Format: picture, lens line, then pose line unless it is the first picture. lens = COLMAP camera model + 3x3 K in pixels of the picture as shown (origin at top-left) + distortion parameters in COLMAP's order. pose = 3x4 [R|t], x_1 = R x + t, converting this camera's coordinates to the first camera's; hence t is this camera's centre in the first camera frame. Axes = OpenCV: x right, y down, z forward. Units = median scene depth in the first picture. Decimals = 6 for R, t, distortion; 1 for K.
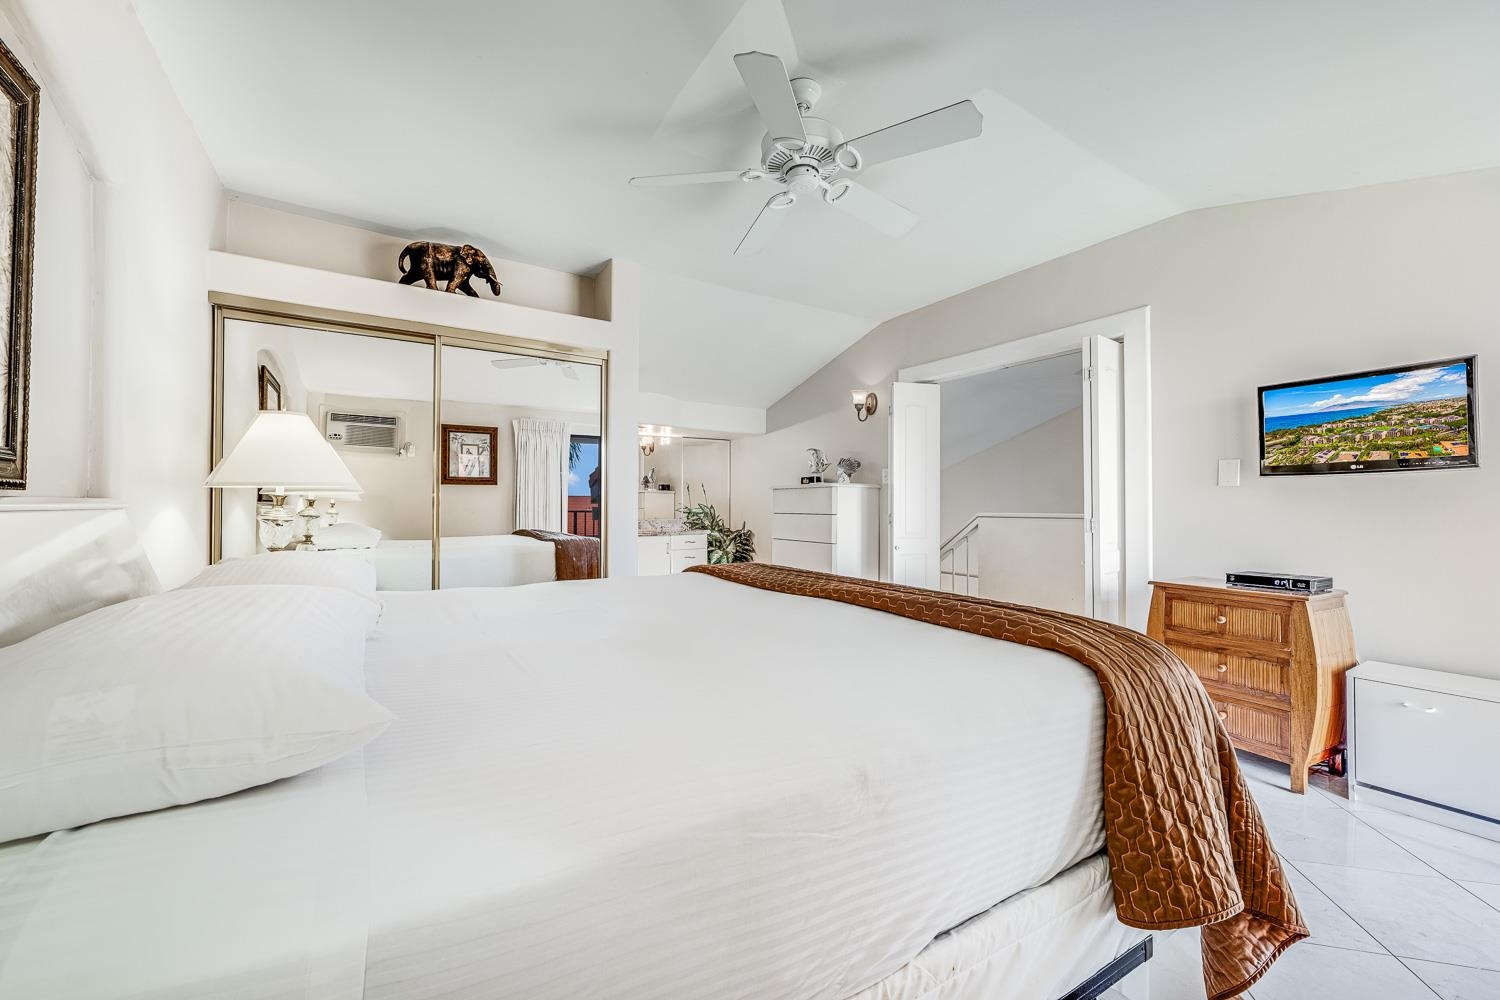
lens RADIAL K [[599.4, 0, 742.9], [0, 599.4, 500.3], [0, 0, 1]] dist [0.001191, 0.000144]
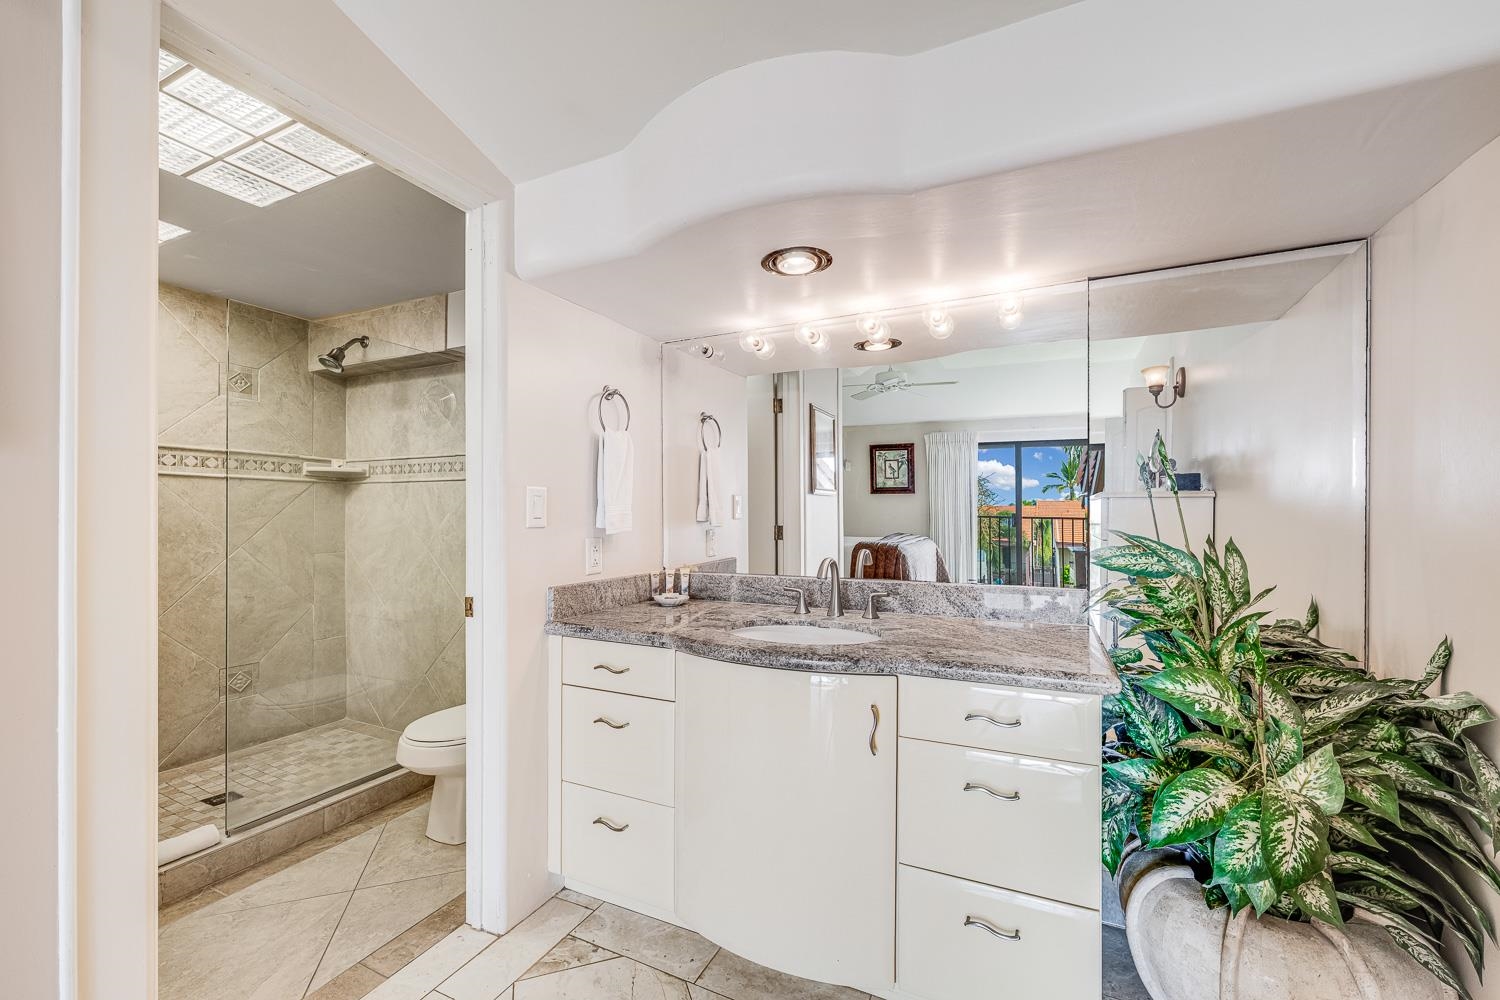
lens RADIAL K [[601.7, 0, 745.5], [0, 601.7, 516.8], [0, 0, 1]] dist [0.000793, 0.000088]
pose [[0.543090, -0.003172, -0.839668, 0.041044], [0.007111, 0.999974, 0.000822, -0.002753], [0.839644, -0.006417, 0.543099, 0.744751]]
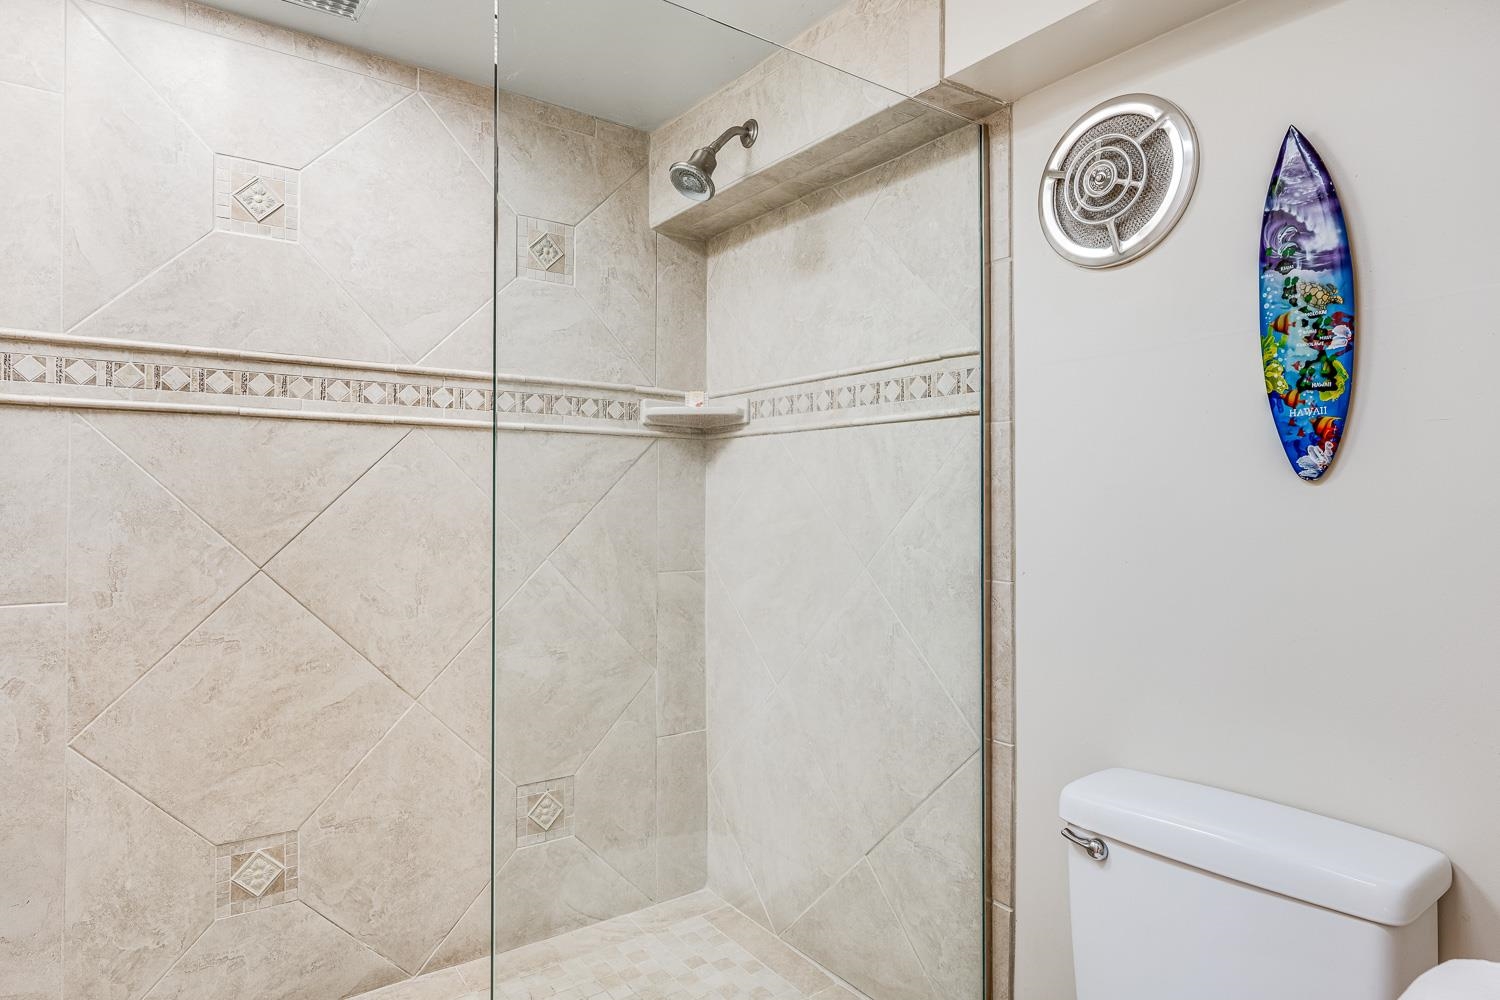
lens RADIAL K [[860.1, 0, 750.0], [0, 860.1, 500.0], [0, 0, 1]] dist [-0.000774, -0.000092]
pose [[0.081421, -0.001339, -0.996679, -0.199208], [0.005065, 0.999987, -0.000930, -0.005345], [0.996667, -0.004973, 0.081427, 0.724679]]
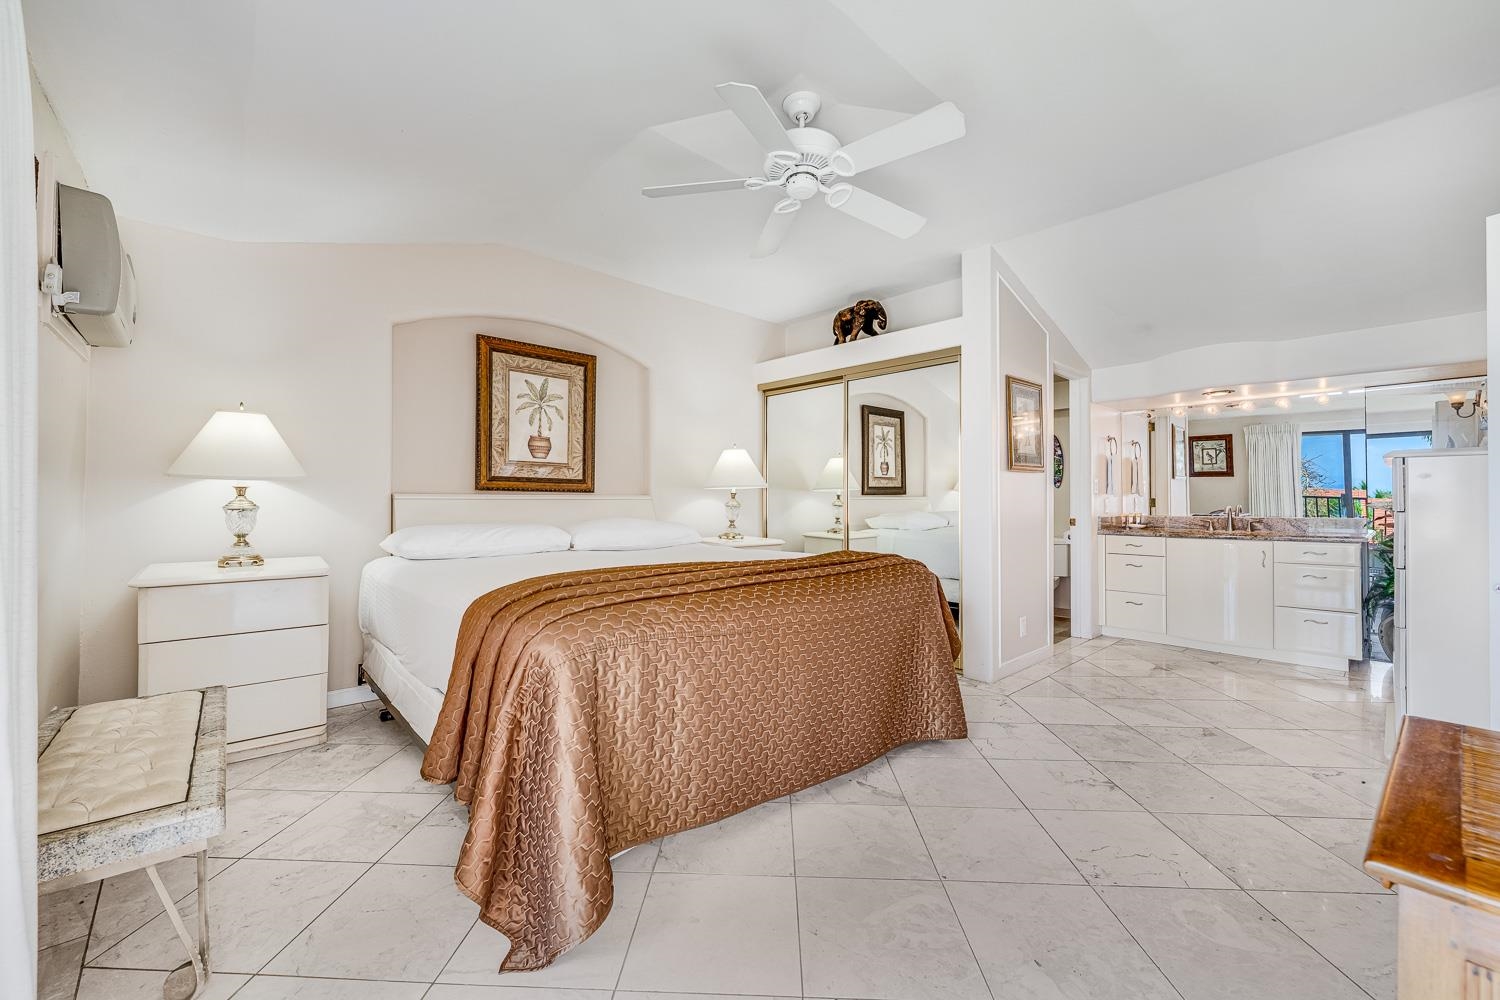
lens RADIAL K [[594.0, 0, 745.8], [0, 594.0, 499.9], [0, 0, 1]] dist [-0.002165, -0.000217]
pose [[0.193508, -0.006115, -0.981080, 0.391964], [0.005693, 0.999971, -0.005110, 0.010795], [0.981082, -0.004596, 0.193537, 0.245510]]
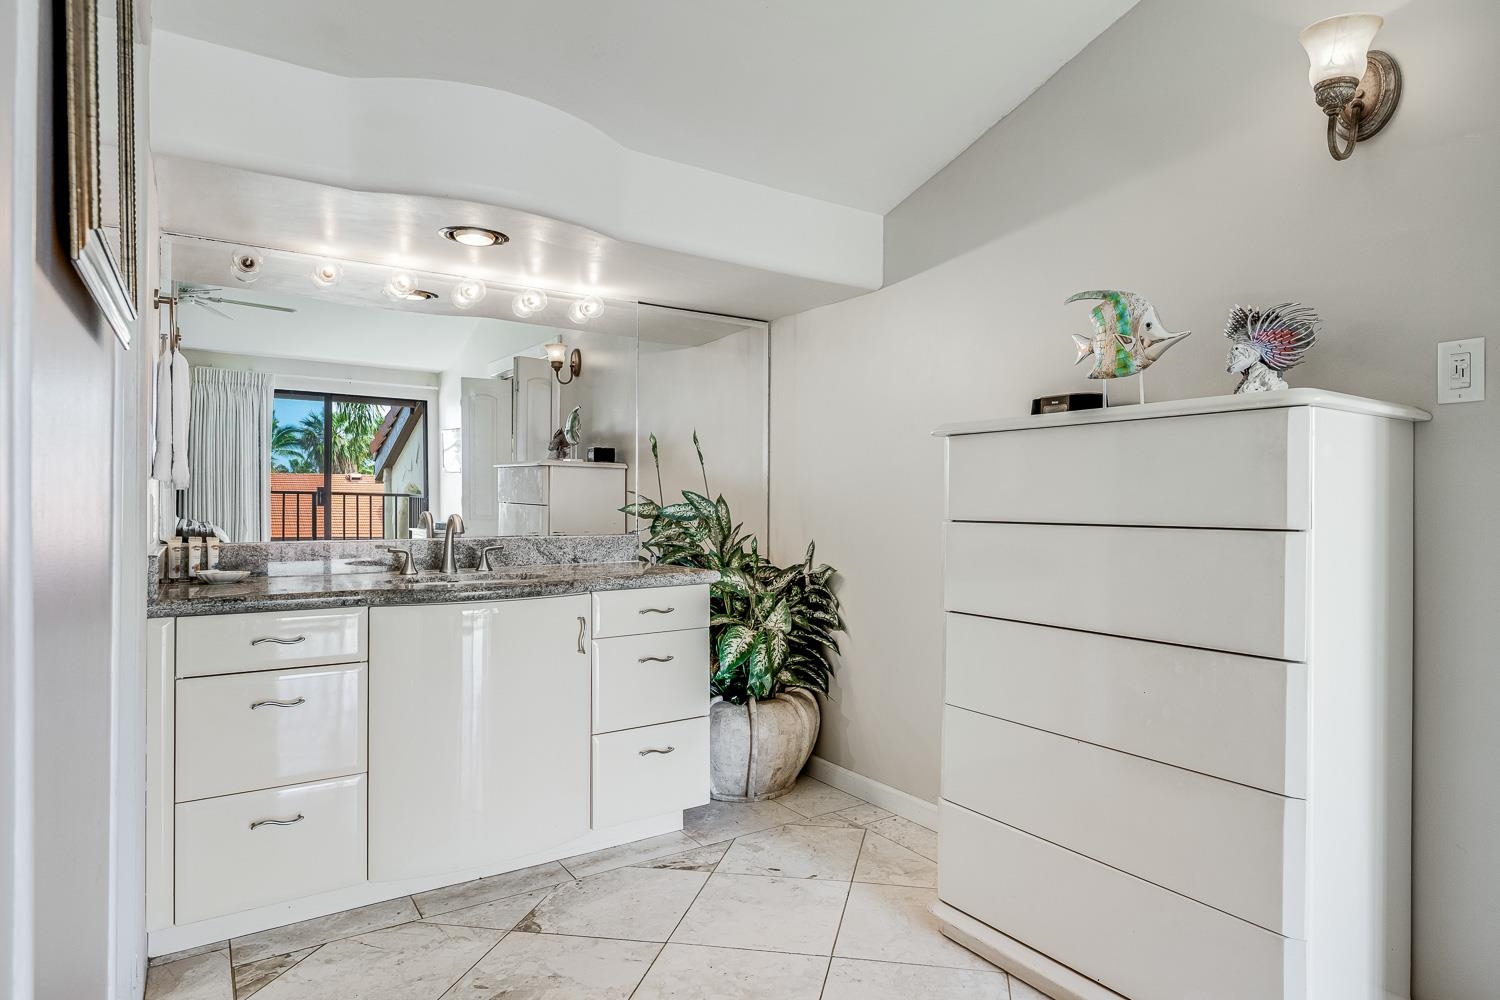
lens RADIAL K [[887.0, 0, 796.9], [0, 887.0, 502.0], [0, 0, 1]] dist [0.072175, -0.050125]
pose [[0.998500, 0.002016, 0.054715, -0.036639], [-0.002467, 0.999963, 0.008182, 0.007657], [-0.054696, -0.008305, 0.998469, 0.482389]]
